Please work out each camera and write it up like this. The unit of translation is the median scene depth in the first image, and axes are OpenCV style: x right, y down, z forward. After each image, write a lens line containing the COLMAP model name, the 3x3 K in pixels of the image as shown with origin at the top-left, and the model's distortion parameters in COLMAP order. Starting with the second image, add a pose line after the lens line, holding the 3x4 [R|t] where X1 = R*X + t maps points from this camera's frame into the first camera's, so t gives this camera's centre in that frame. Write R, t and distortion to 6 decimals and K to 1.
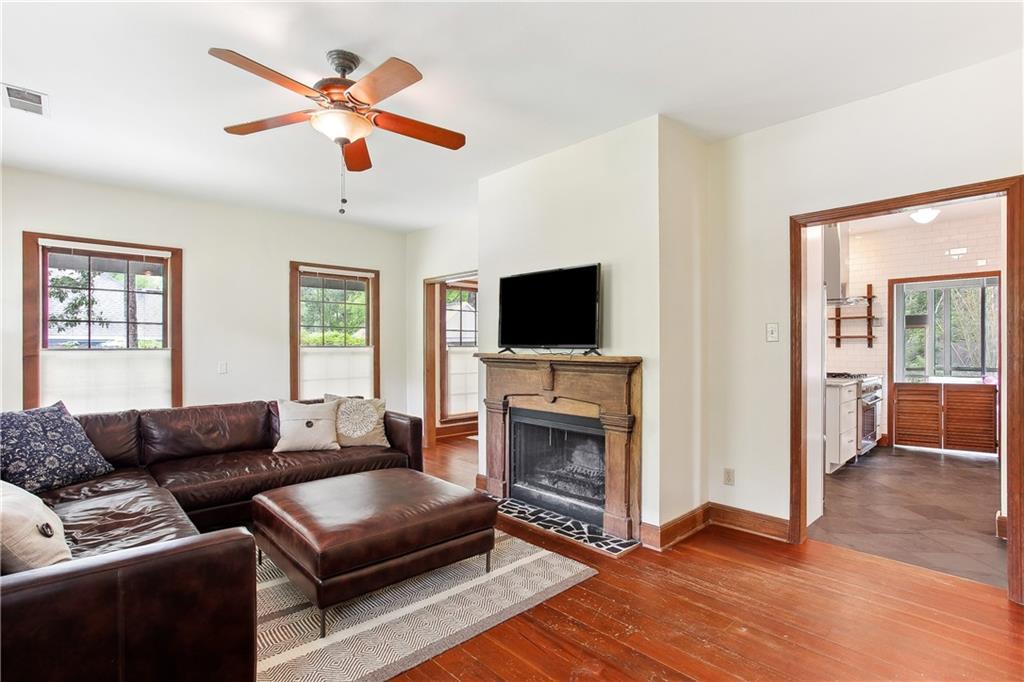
lens RADIAL K [[505.1, 0, 514.8], [0, 505.1, 345.3], [0, 0, 1]] dist [-0.001174, 0.000674]
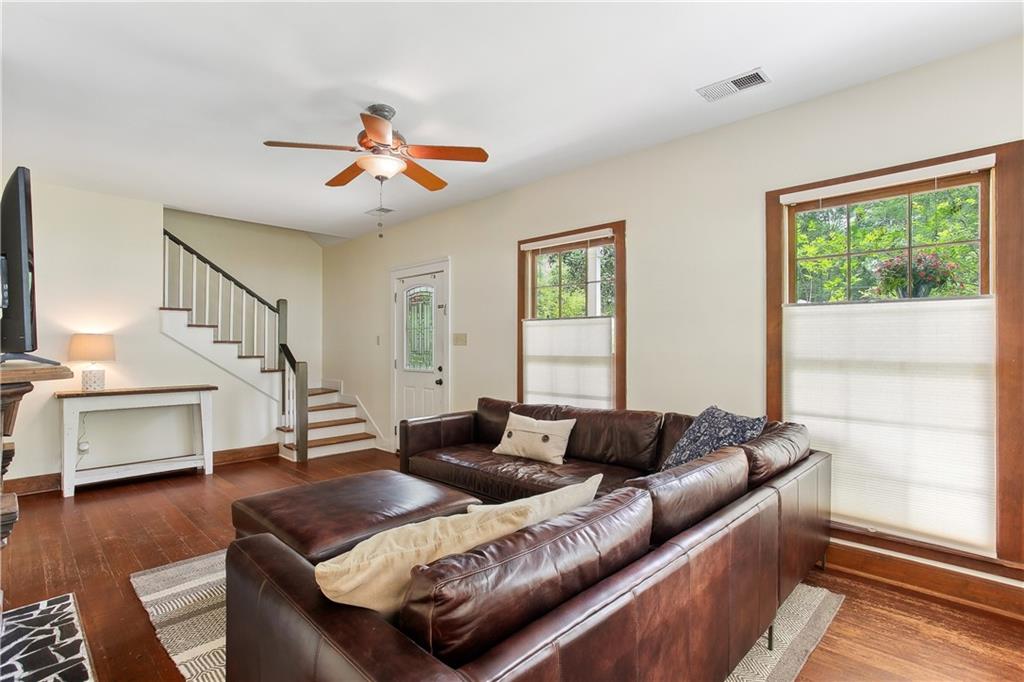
lens RADIAL K [[505.1, 0, 509.0], [0, 505.1, 342.5], [0, 0, 1]] dist [-0.001174, 0.000674]
pose [[-0.999714, -0.000197, -0.023904, -0.444635], [0.000047, 0.999948, -0.010227, -0.002521], [0.023904, -0.010225, -0.999662, 1.596424]]
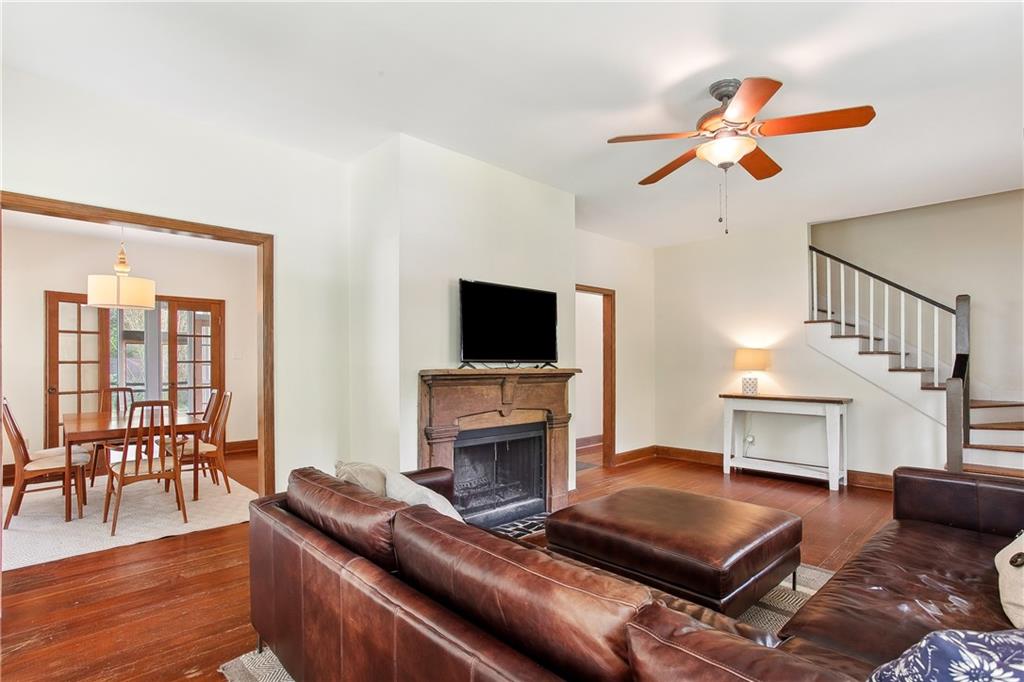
lens RADIAL K [[505.1, 0, 502.1], [0, 505.1, 362.2], [0, 0, 1]] dist [-0.001174, 0.000674]
pose [[0.011132, -0.002565, 0.999935, -0.995156], [-0.000971, 0.999996, 0.002576, 0.003003], [-0.999938, -0.001000, 0.011130, 1.055809]]
